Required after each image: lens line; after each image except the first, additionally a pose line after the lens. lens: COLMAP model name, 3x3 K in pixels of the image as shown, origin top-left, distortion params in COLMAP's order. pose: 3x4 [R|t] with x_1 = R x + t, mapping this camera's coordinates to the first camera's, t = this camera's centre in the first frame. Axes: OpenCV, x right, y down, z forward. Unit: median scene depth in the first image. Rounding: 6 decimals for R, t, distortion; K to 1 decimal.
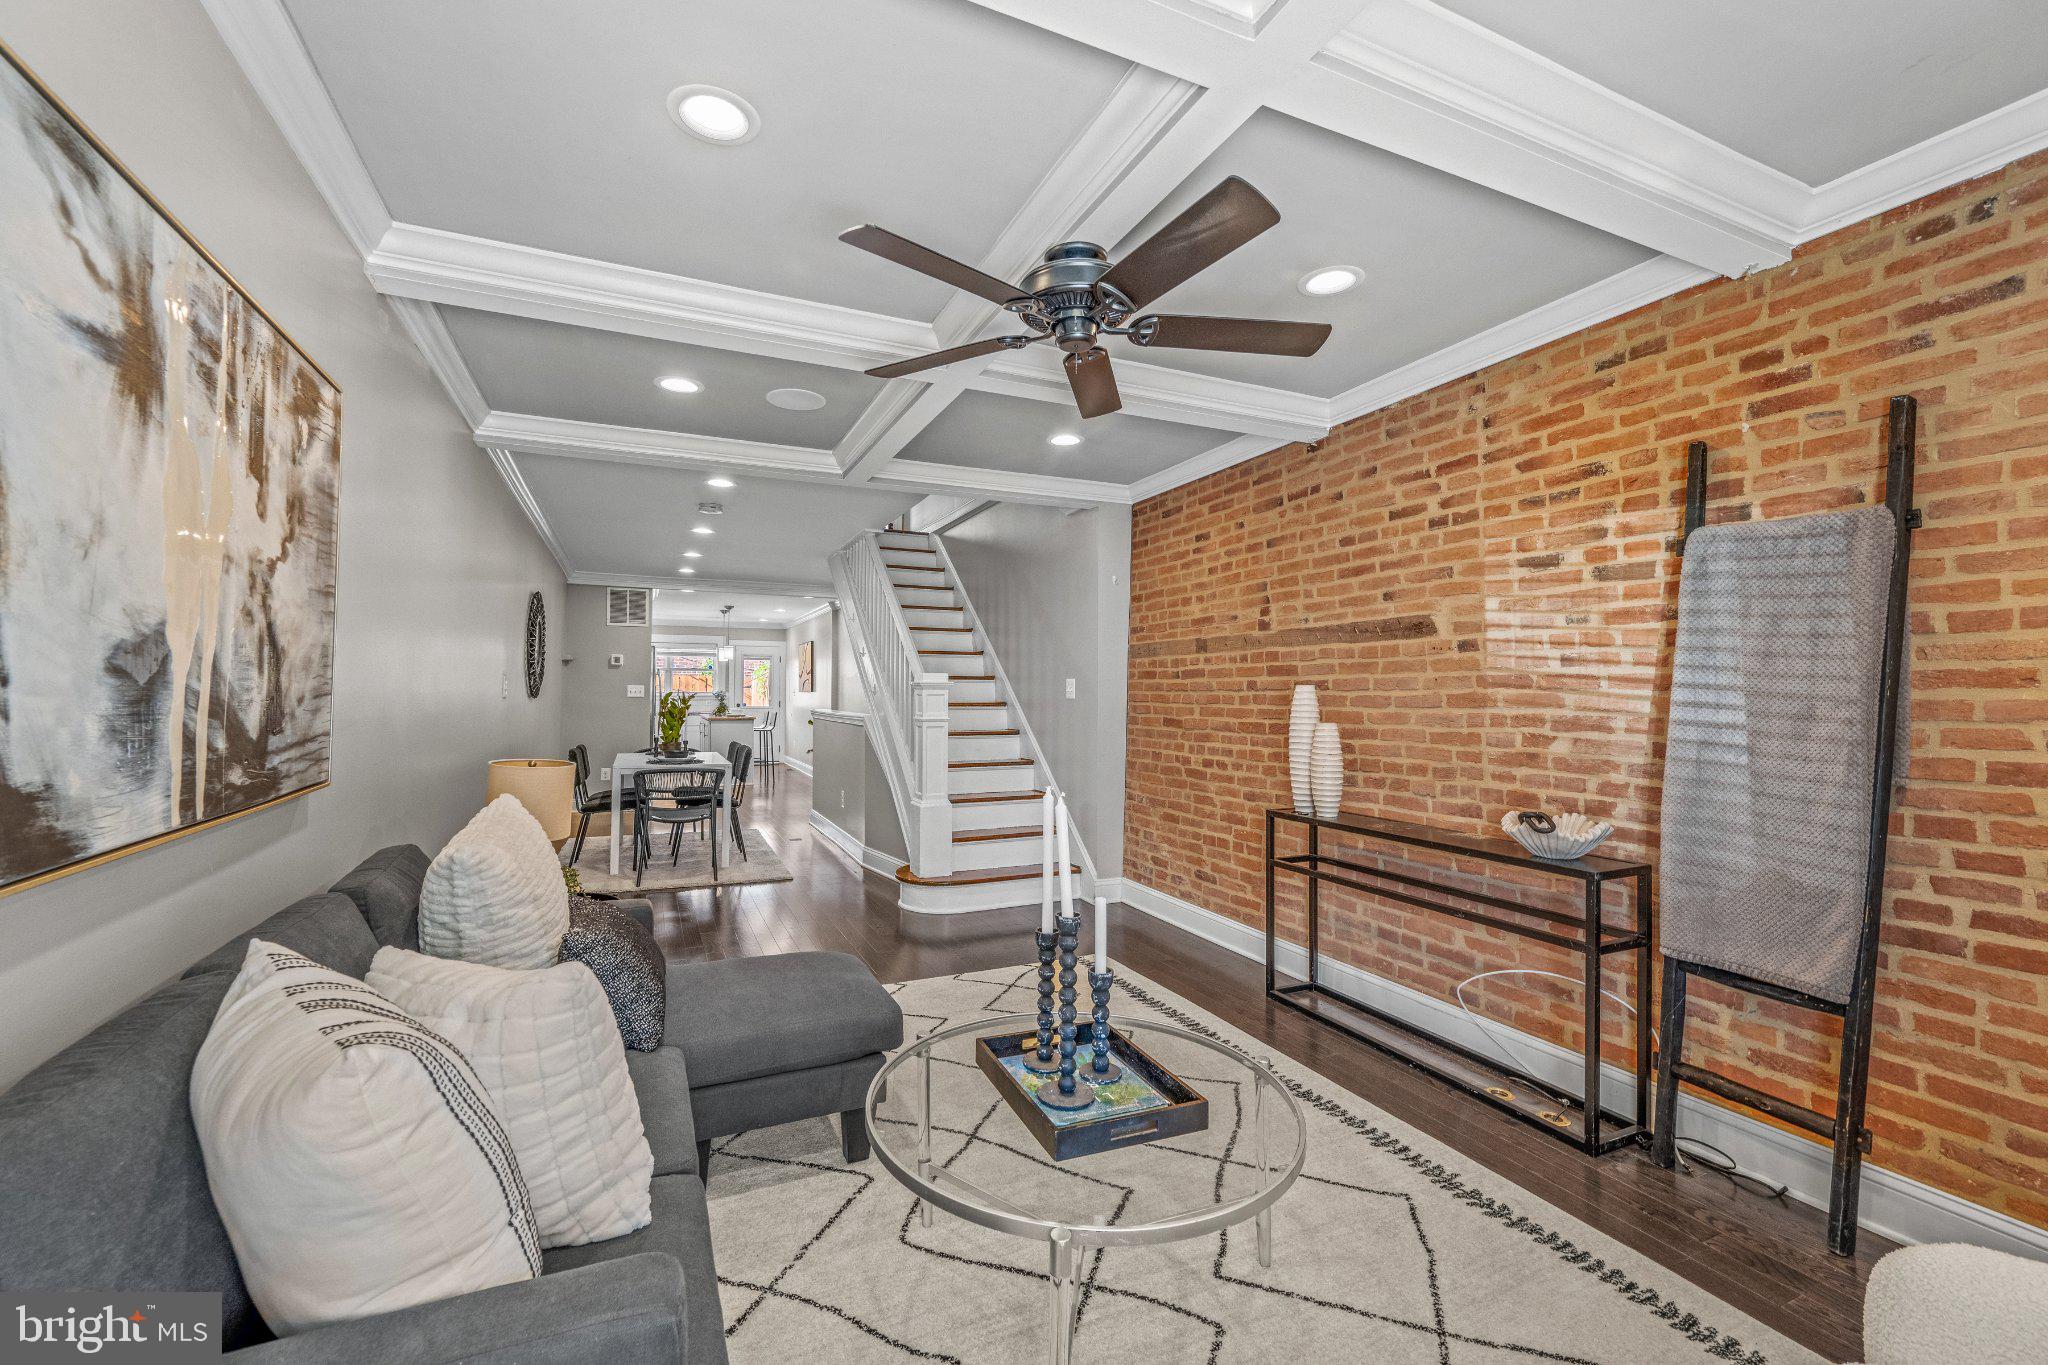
lens RADIAL K [[826.5, 0, 1005.8], [0, 826.5, 674.1], [0, 0, 1]] dist [-0.003181, 0.000037]
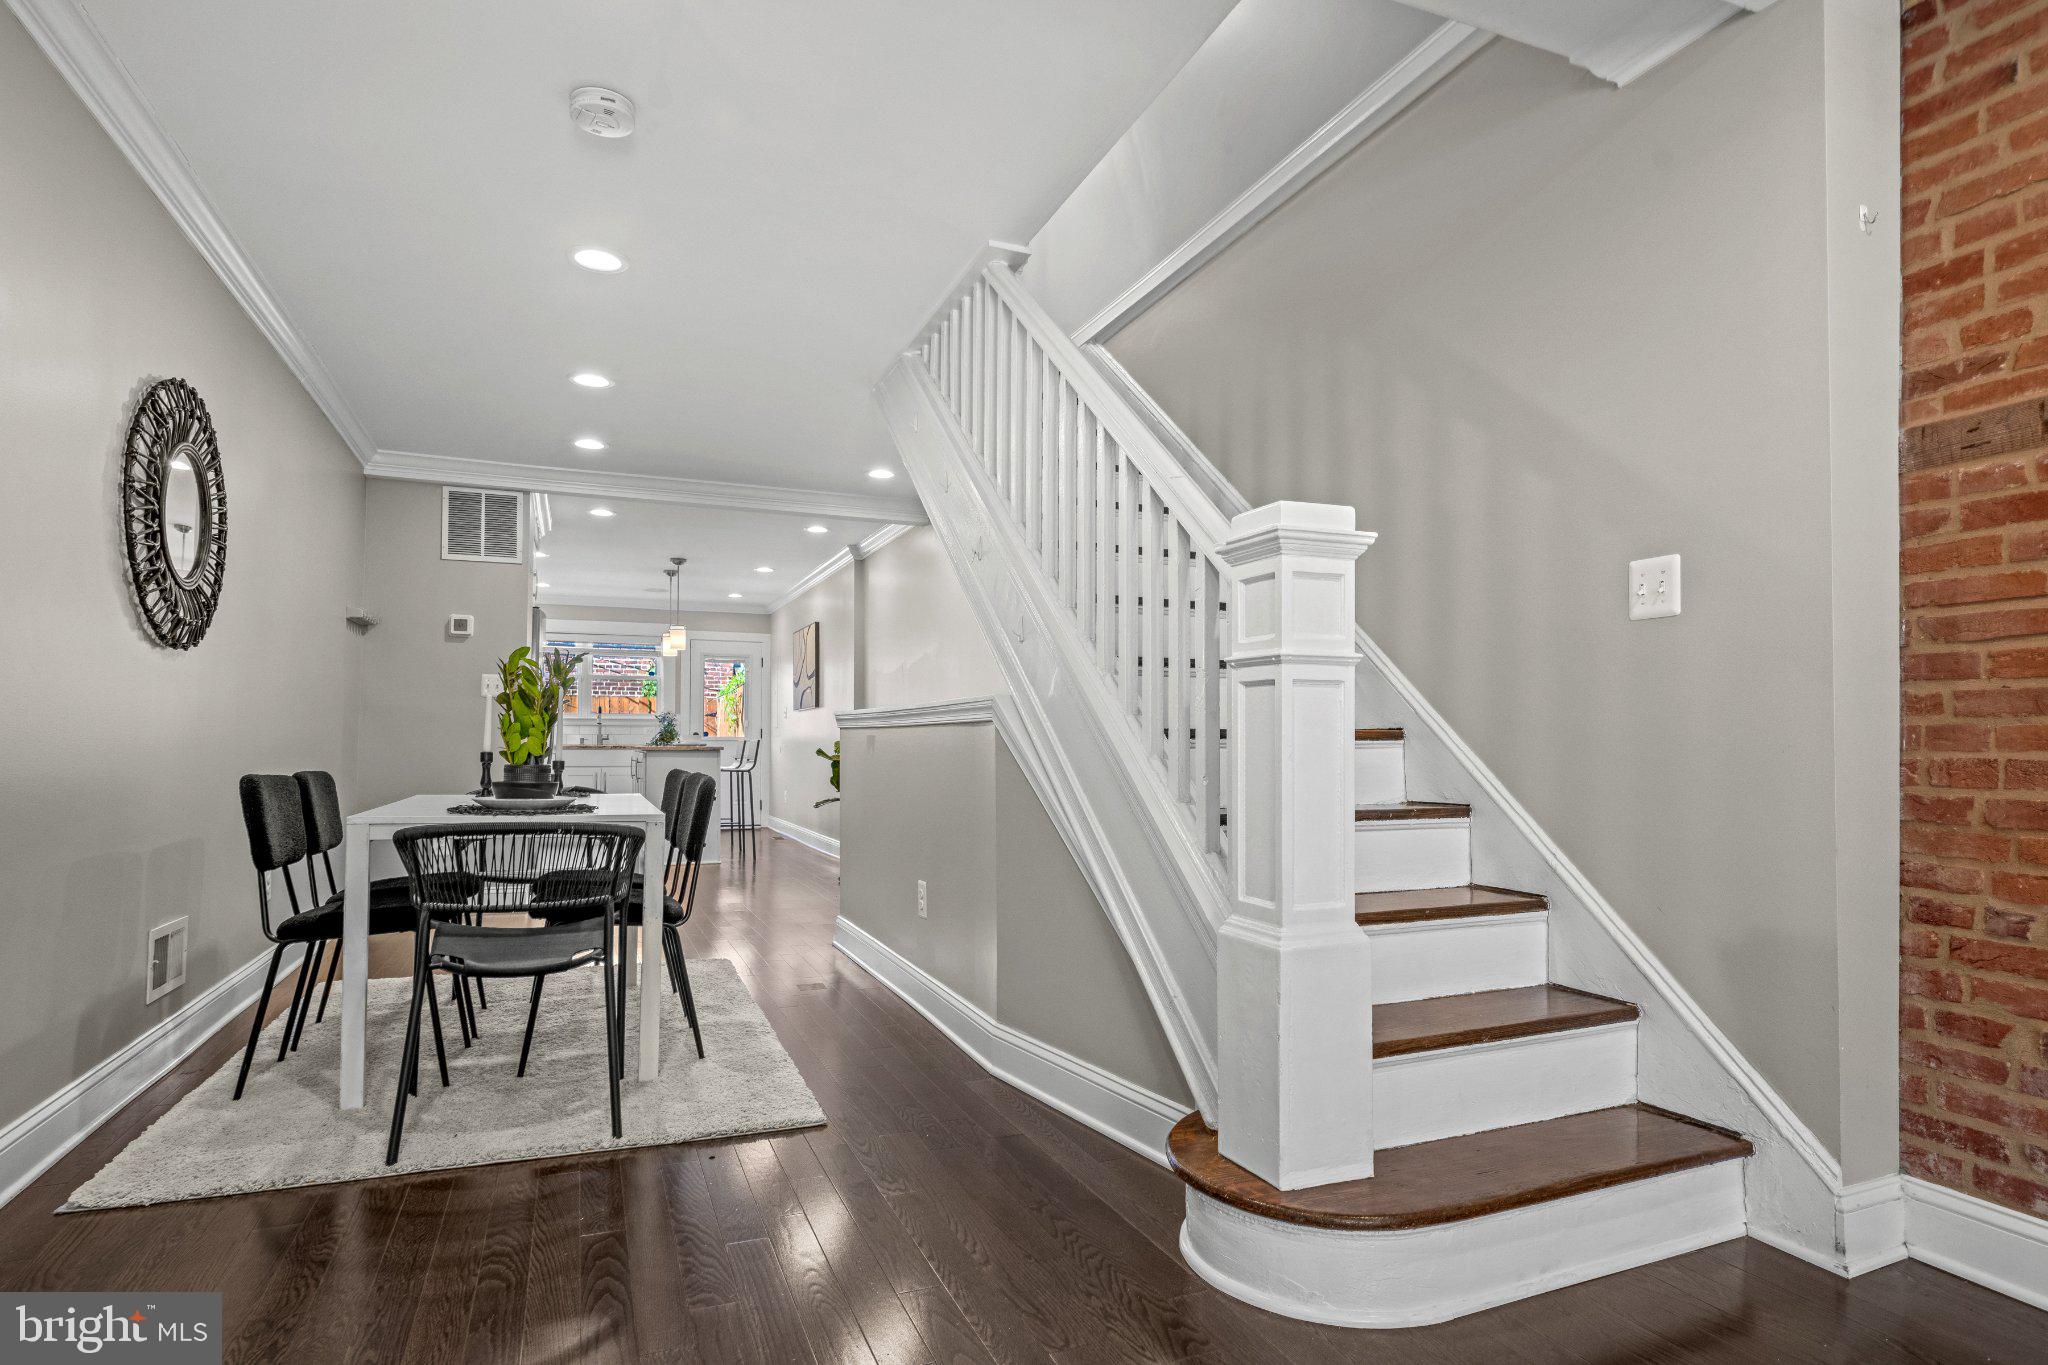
lens RADIAL K [[1069.1, 0, 1010.7], [0, 1069.1, 724.5], [0, 0, 1]] dist [0.001476, -0.000584]
pose [[0.999518, -0.000217, -0.031052, -0.242029], [0.000374, 0.999987, 0.005053, 0.101899], [0.031050, -0.005062, 0.999505, 0.795244]]
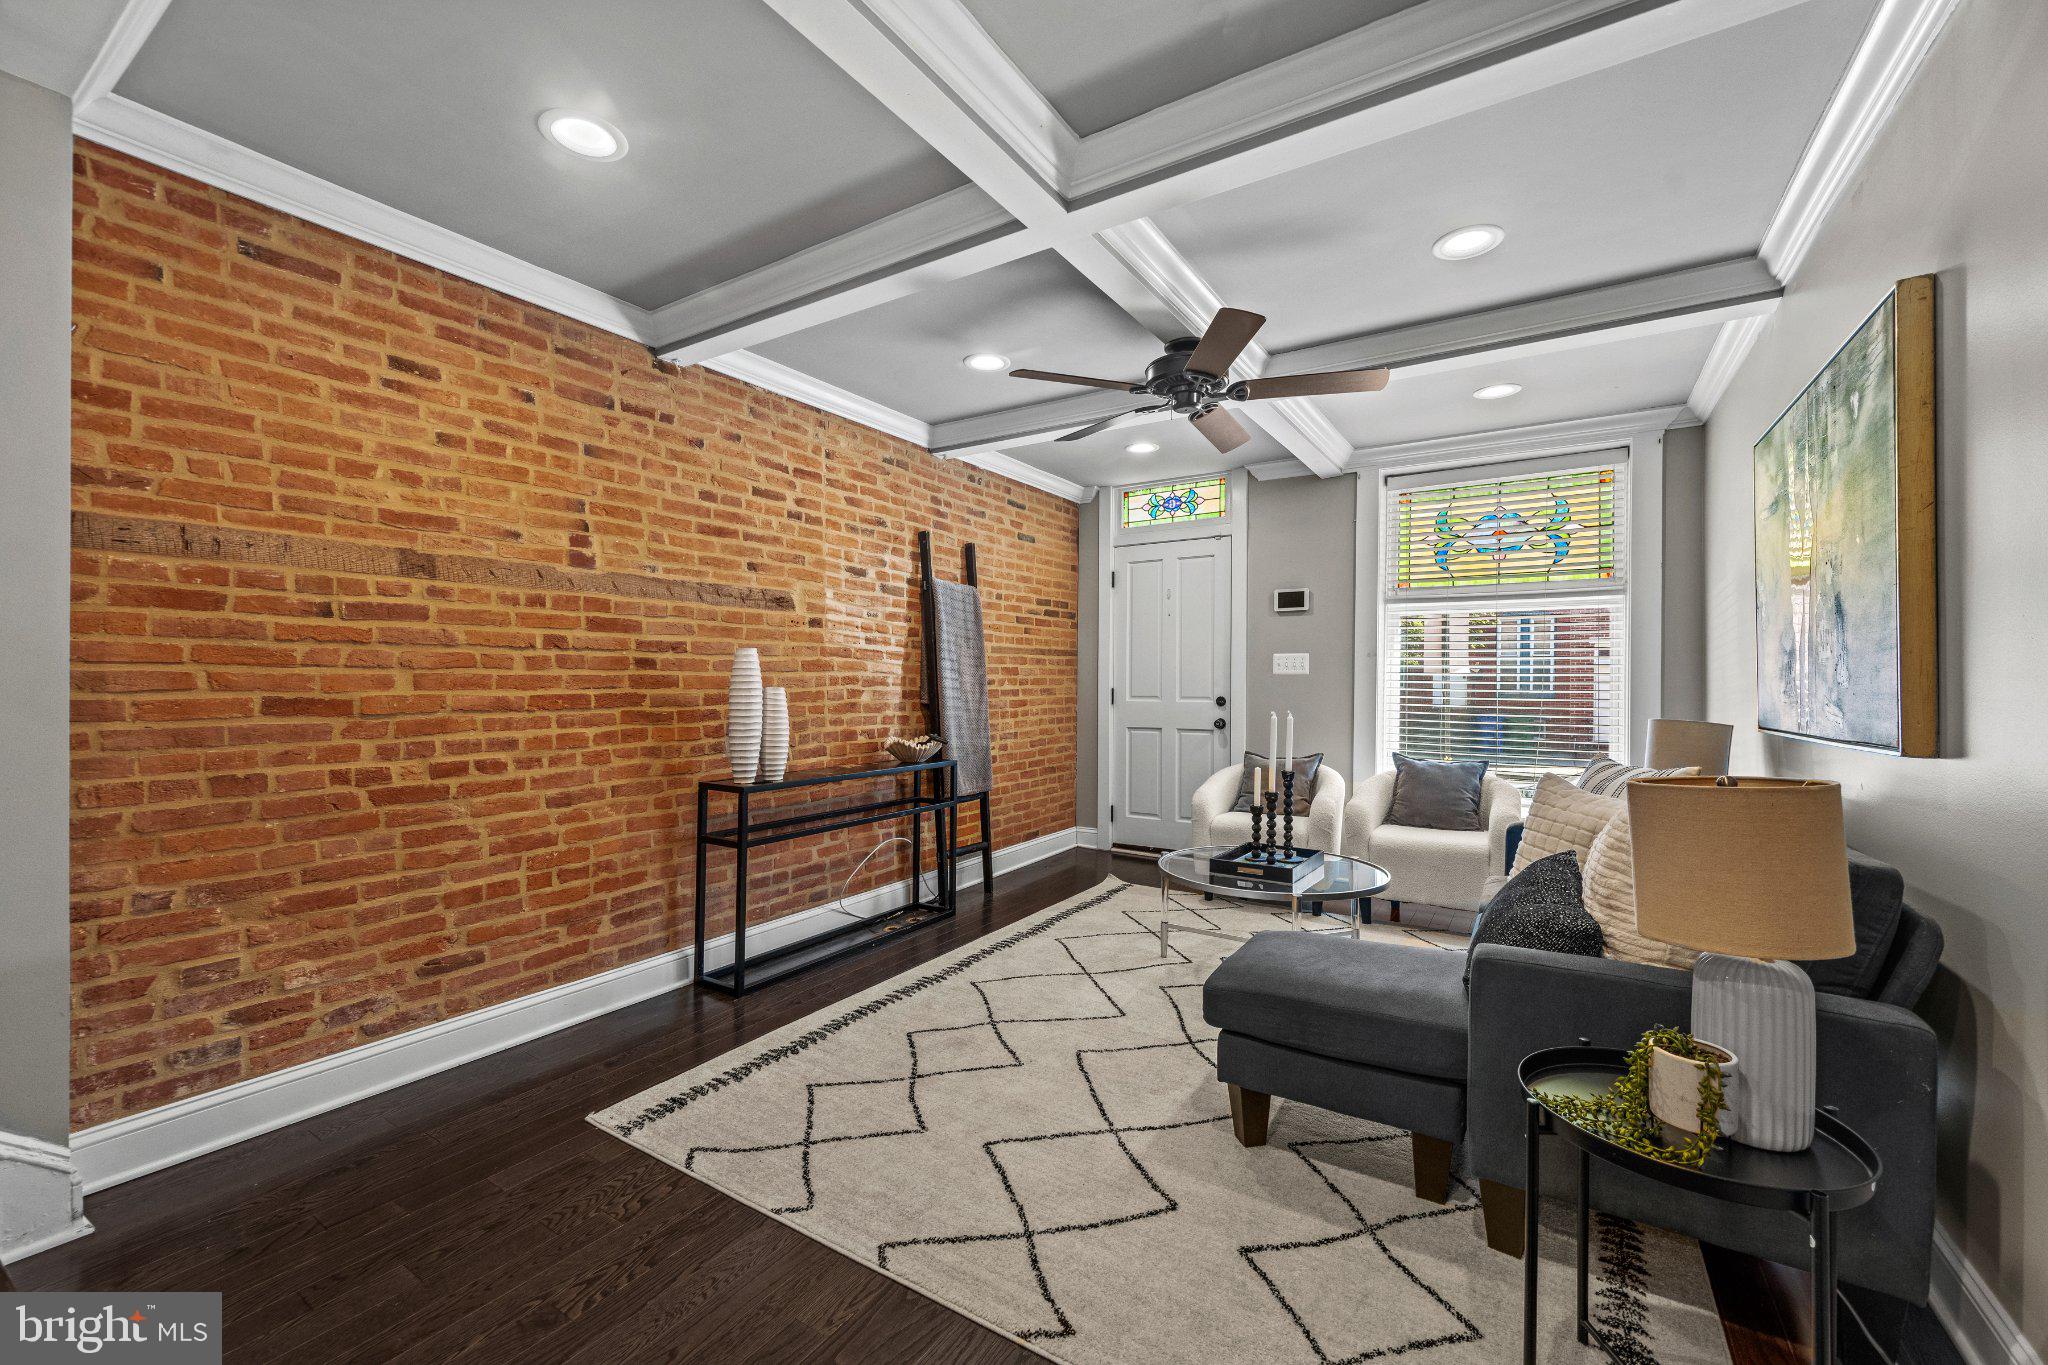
lens RADIAL K [[826.5, 0, 1008.0], [0, 826.5, 683.3], [0, 0, 1]] dist [-0.003181, 0.000037]
pose [[-0.544363, -0.013316, 0.838744, -0.533932], [-0.028836, 0.999580, -0.002845, 0.042958], [-0.838354, -0.025735, -0.544519, 1.150190]]
